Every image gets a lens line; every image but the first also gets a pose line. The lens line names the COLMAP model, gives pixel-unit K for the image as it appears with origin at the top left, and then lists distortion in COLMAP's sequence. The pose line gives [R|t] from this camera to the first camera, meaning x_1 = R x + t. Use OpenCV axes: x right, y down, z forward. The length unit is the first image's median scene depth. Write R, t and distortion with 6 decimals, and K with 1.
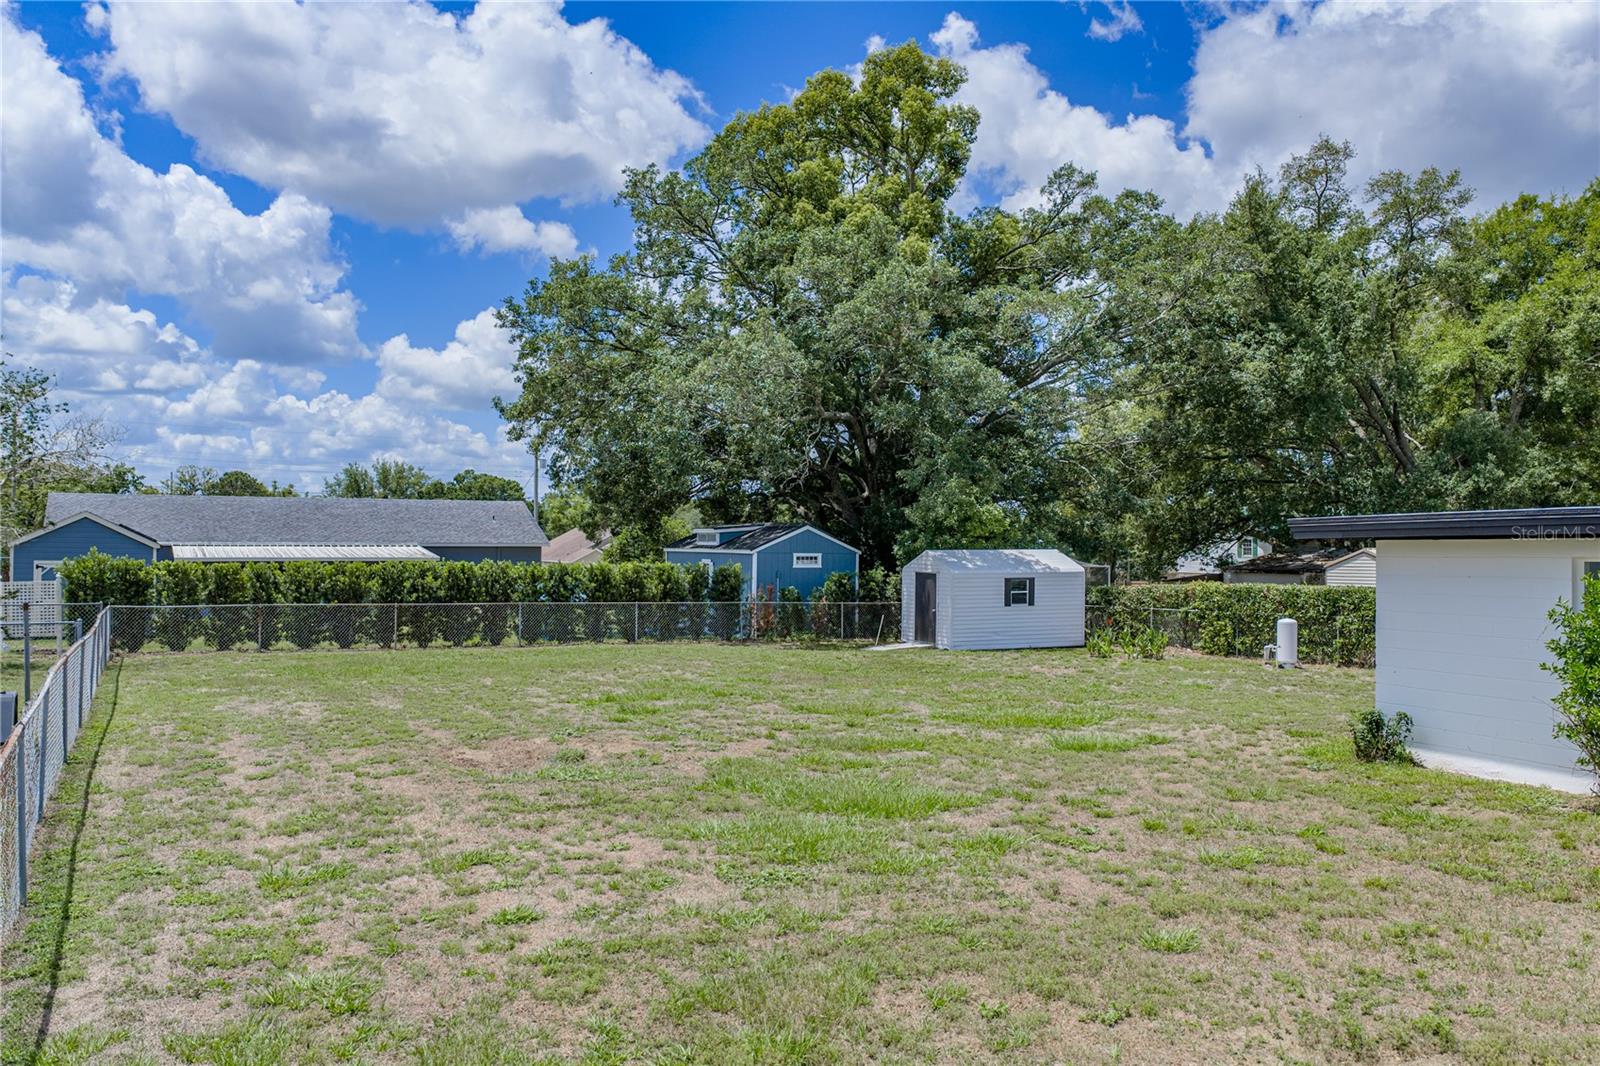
lens RADIAL K [[1387.2, 0, 803.6], [0, 1387.2, 541.6], [0, 0, 1]] dist [0.064516, -0.002964]
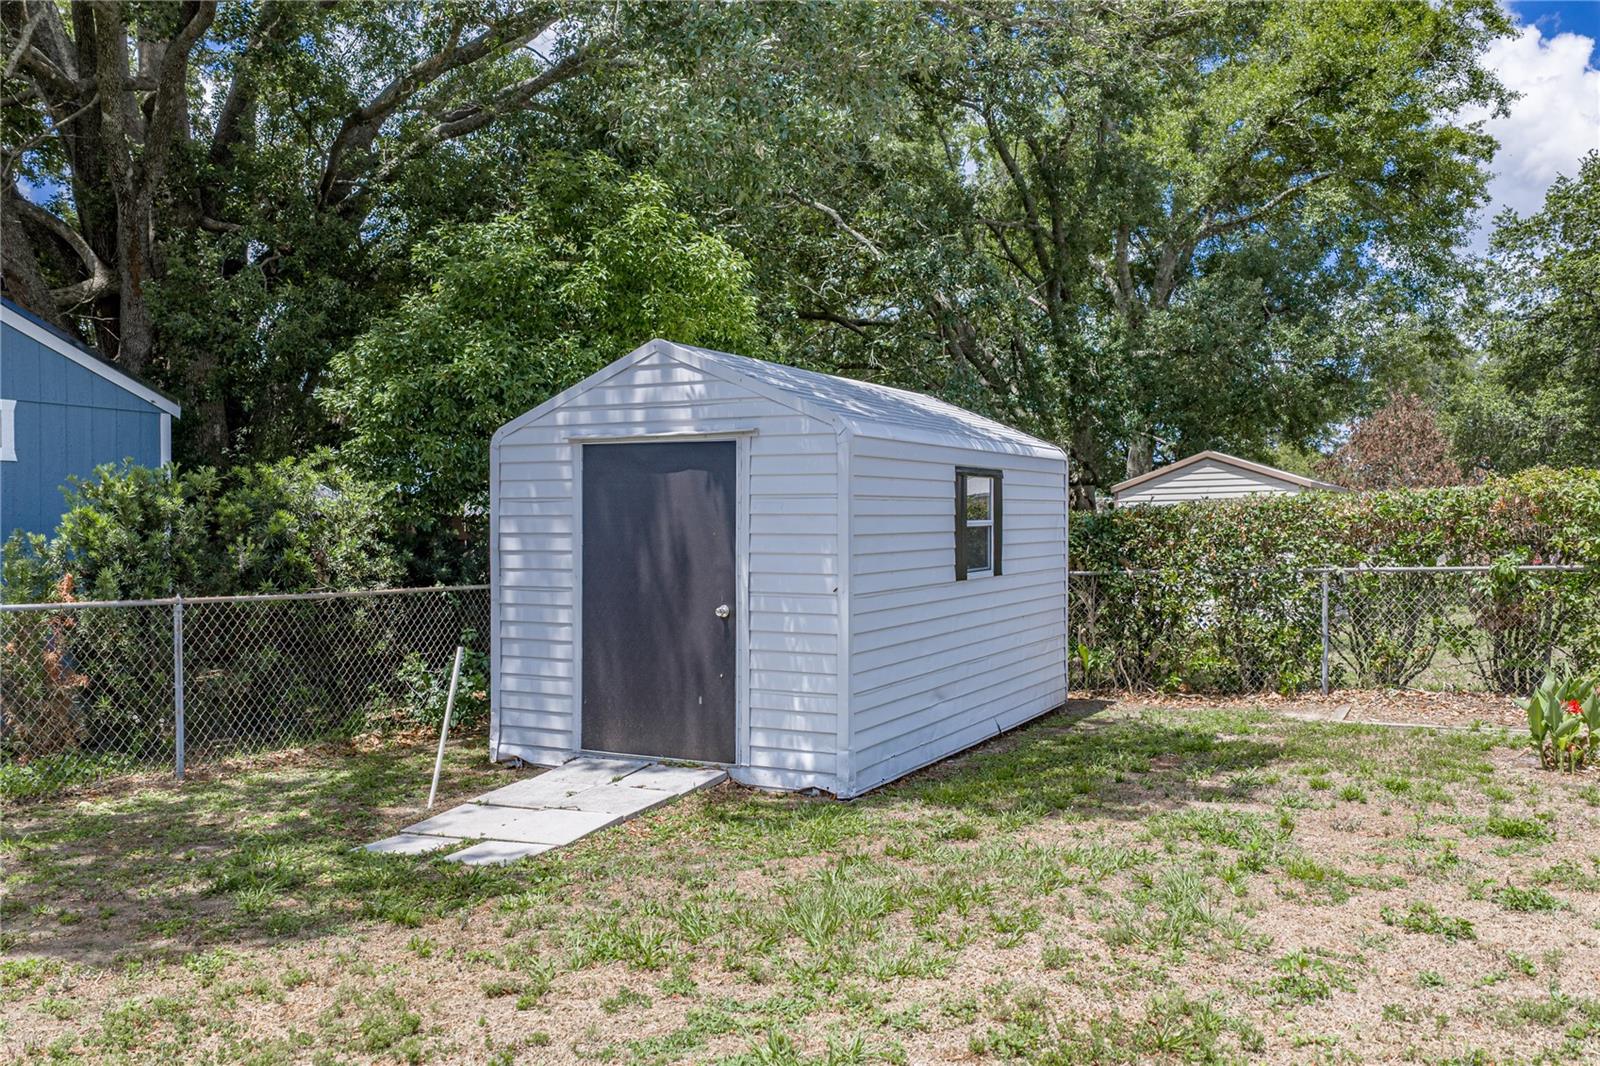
lens RADIAL K [[1387.2, 0, 803.6], [0, 1387.2, 541.6], [0, 0, 1]] dist [0.064516, -0.002964]
pose [[0.816528, -0.023750, 0.576818, -0.019350], [0.014344, 0.999680, 0.020855, 0.031658], [-0.577128, -0.008755, 0.816607, 0.759201]]
